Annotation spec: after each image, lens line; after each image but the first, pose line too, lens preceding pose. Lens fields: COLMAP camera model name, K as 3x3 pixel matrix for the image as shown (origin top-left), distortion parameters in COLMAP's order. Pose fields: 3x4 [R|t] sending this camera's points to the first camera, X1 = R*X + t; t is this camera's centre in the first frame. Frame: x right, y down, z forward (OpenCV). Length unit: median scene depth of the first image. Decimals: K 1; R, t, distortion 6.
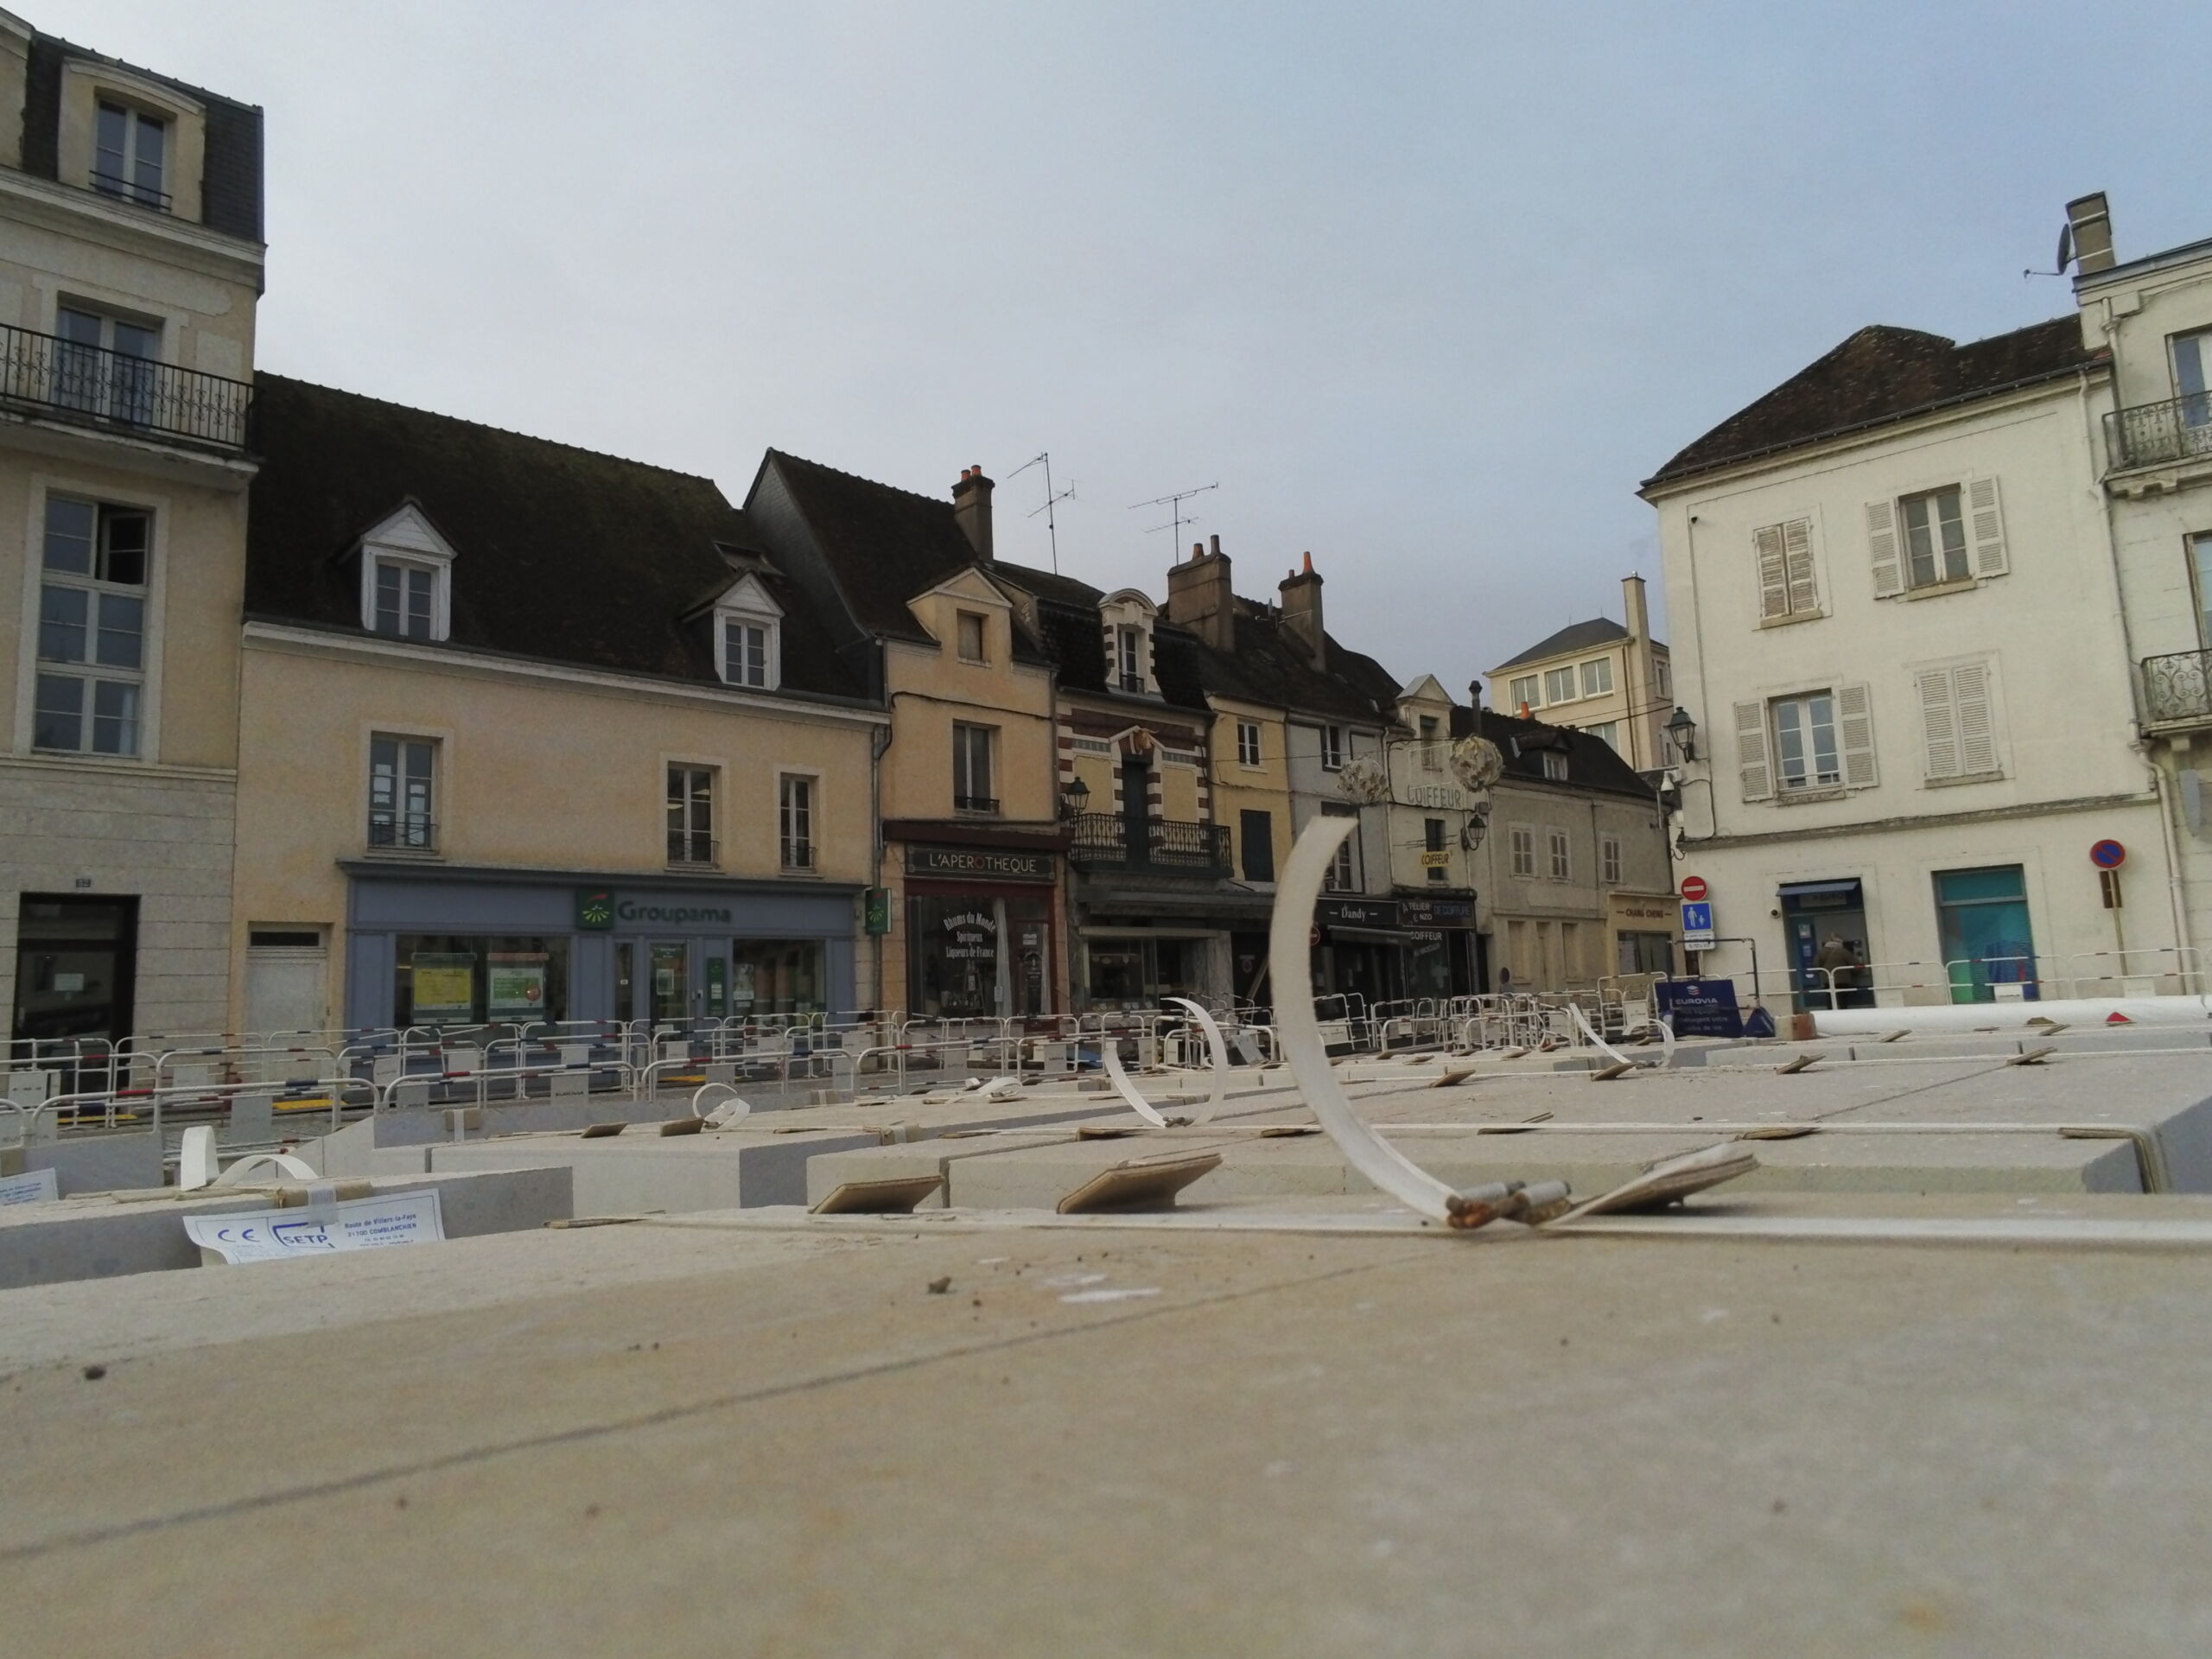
lens RADIAL K [[1438.1, 0, 1106.9], [0, 1438.1, 826.0], [0, 0, 1]] dist [0.001813, 0.002516]
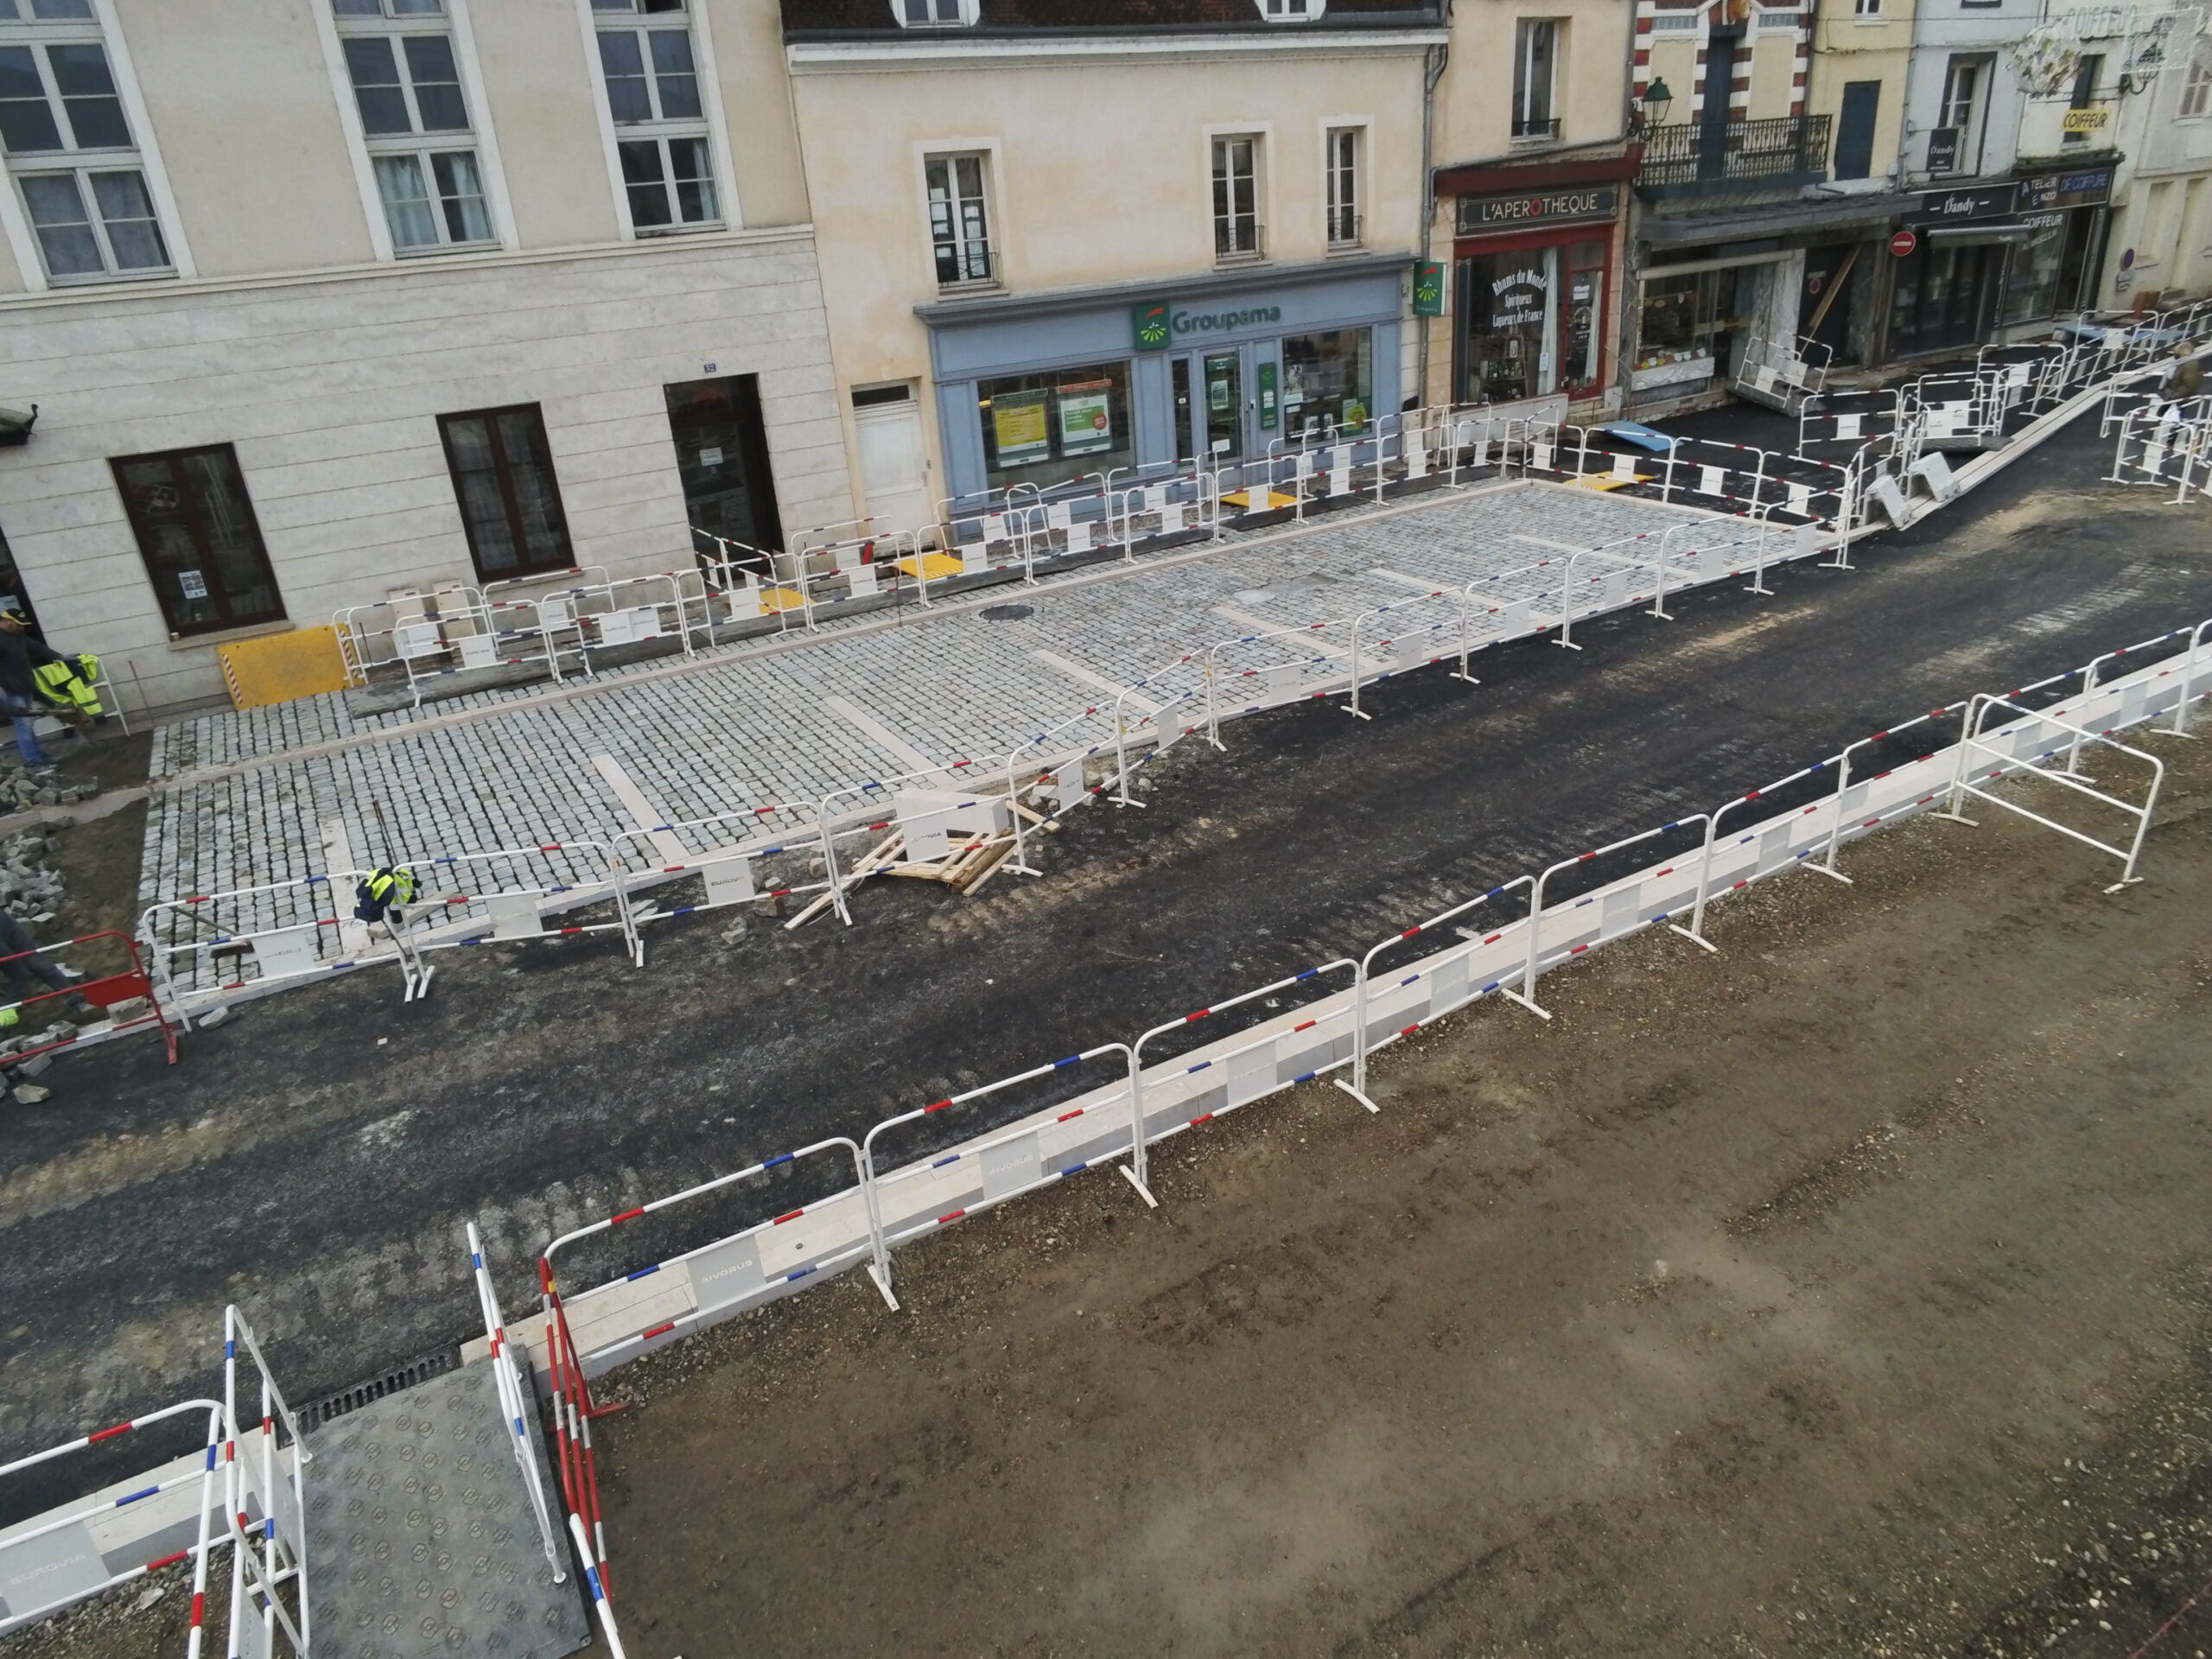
lens RADIAL K [[1438.1, 0, 1111.7], [0, 1438.1, 828.2], [0, 0, 1]] dist [0.001813, 0.002516]
pose [[0.973306, 0.063245, -0.220625, -0.131723], [0.064595, 0.846939, 0.527752, -0.142113], [0.220234, -0.527916, 0.820245, 0.038501]]
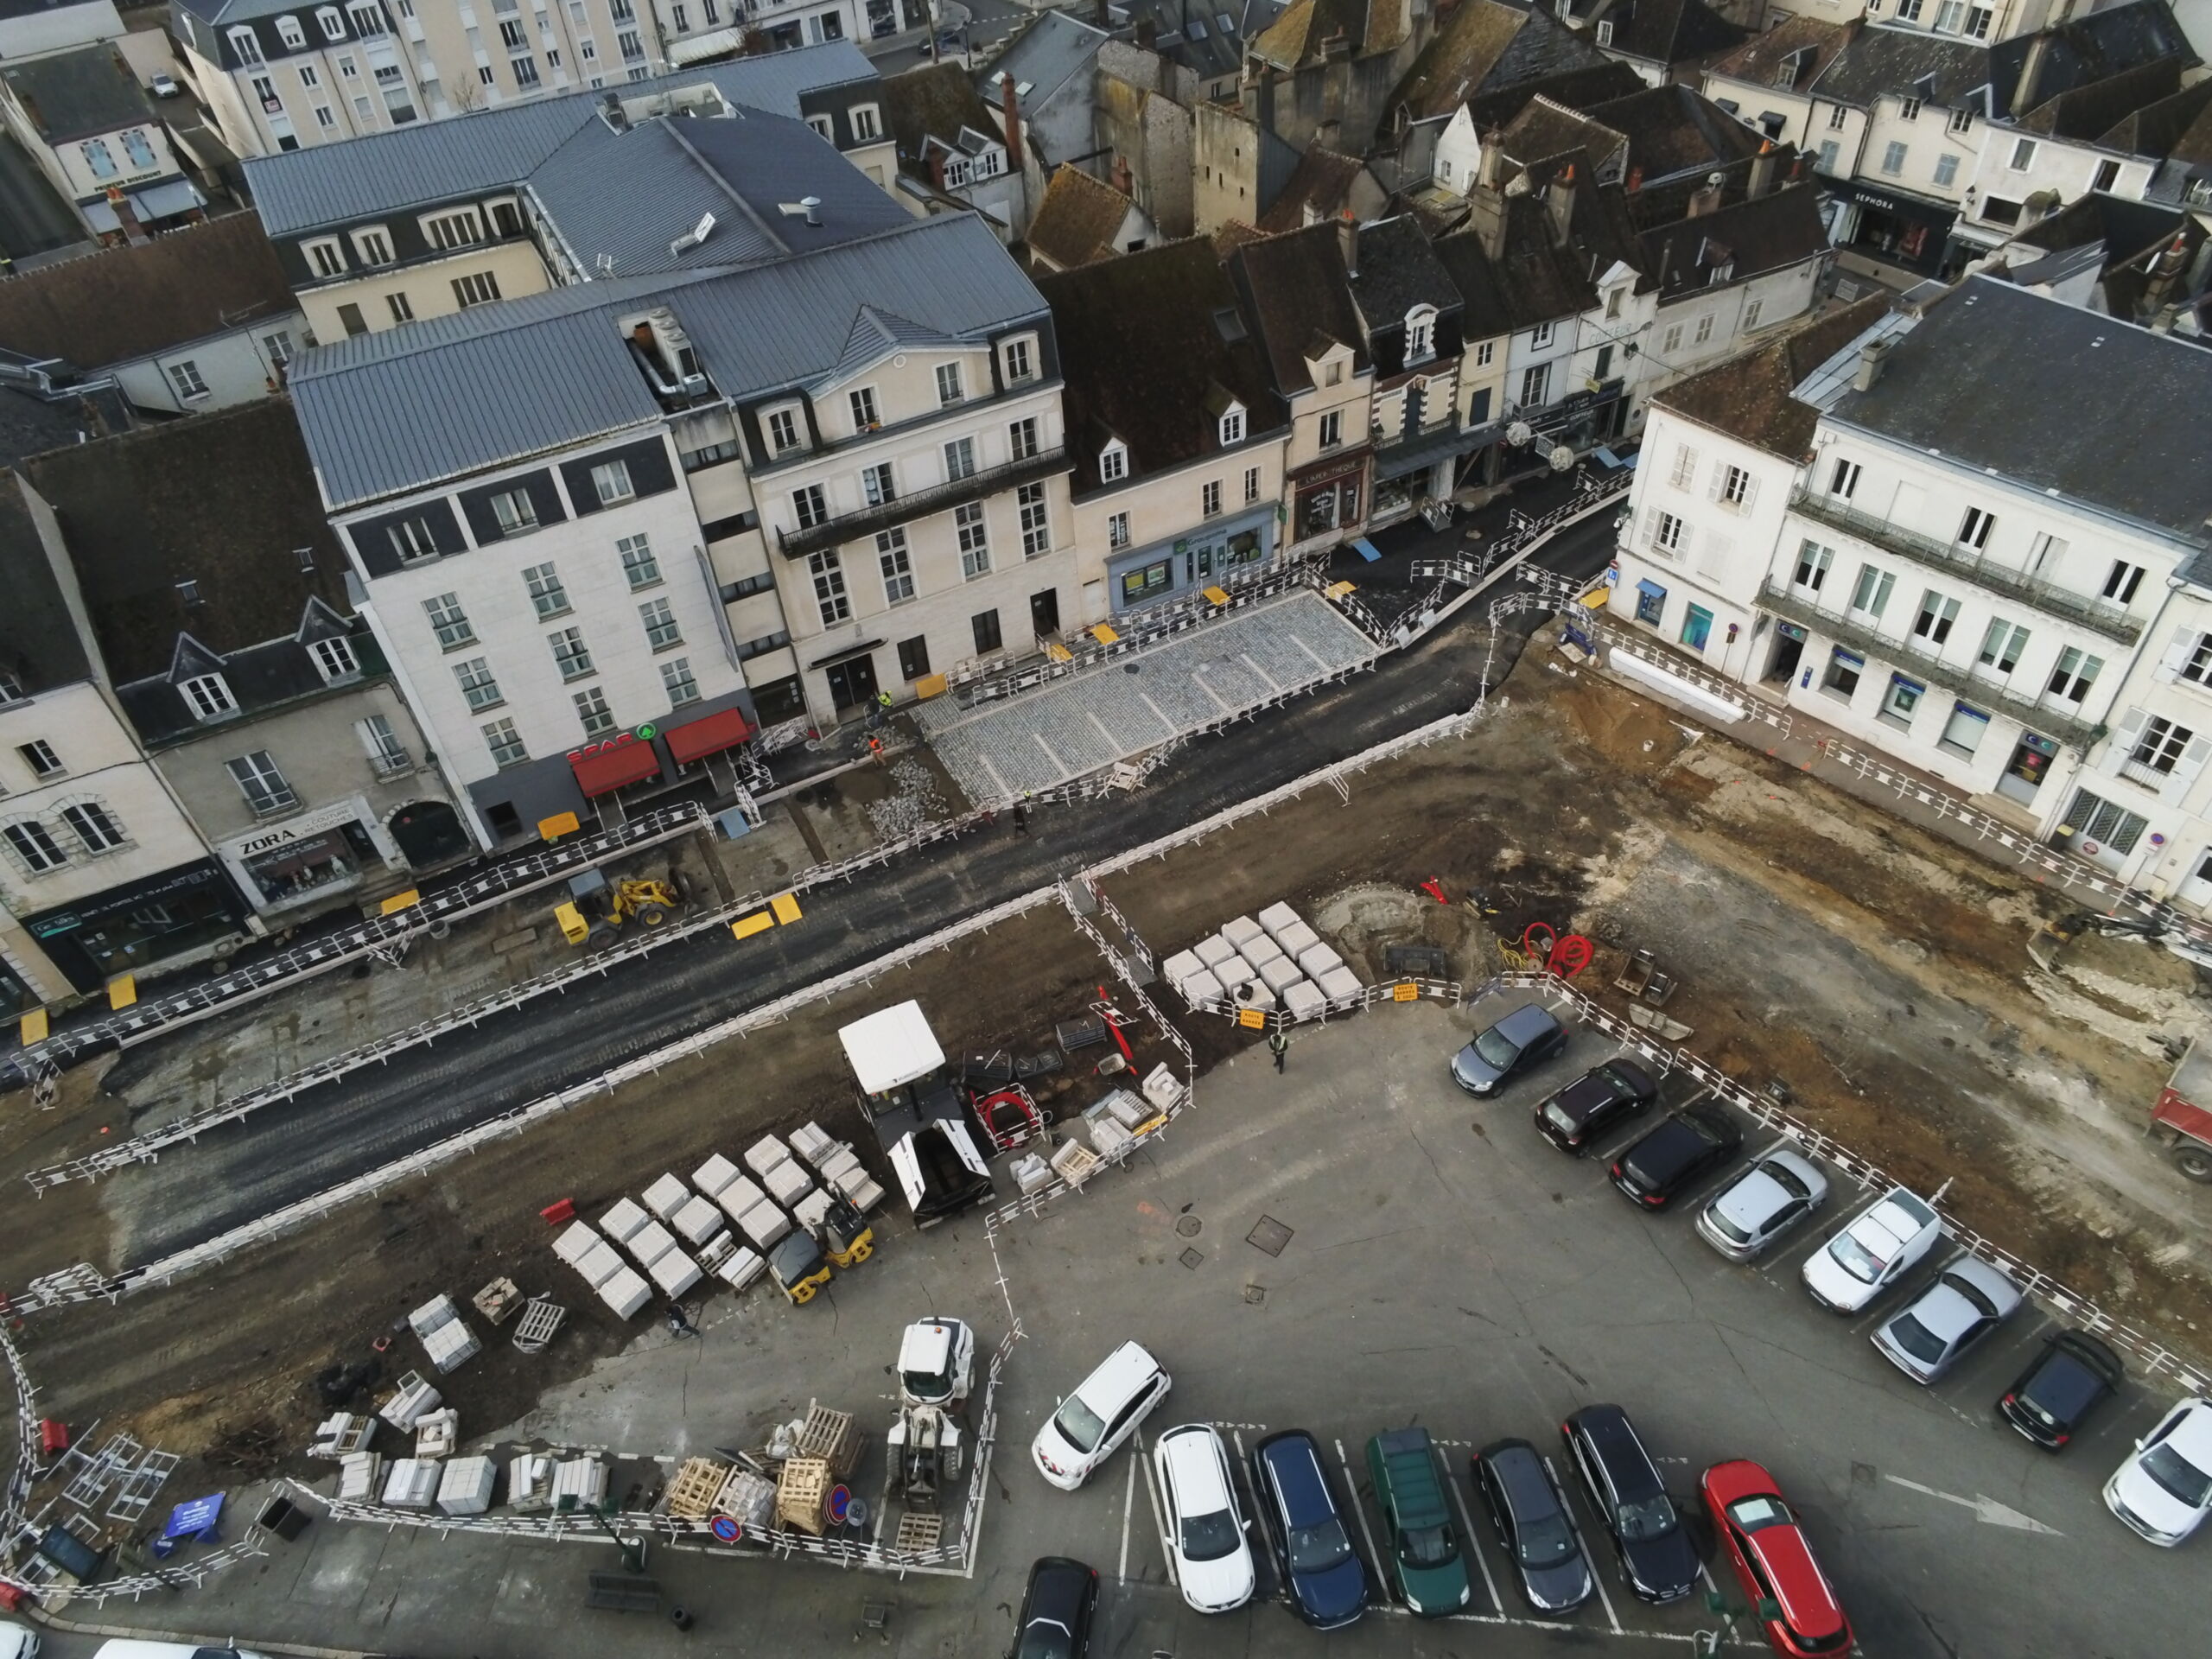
lens RADIAL K [[1438.1, 0, 1108.5], [0, 1438.1, 830.5], [0, 0, 1]] dist [0.001813, 0.002516]
pose [[0.963640, 0.170764, -0.205517, 0.153412], [0.057550, 0.618450, 0.783714, -1.557563], [0.260932, -0.767046, 0.586136, -0.946886]]
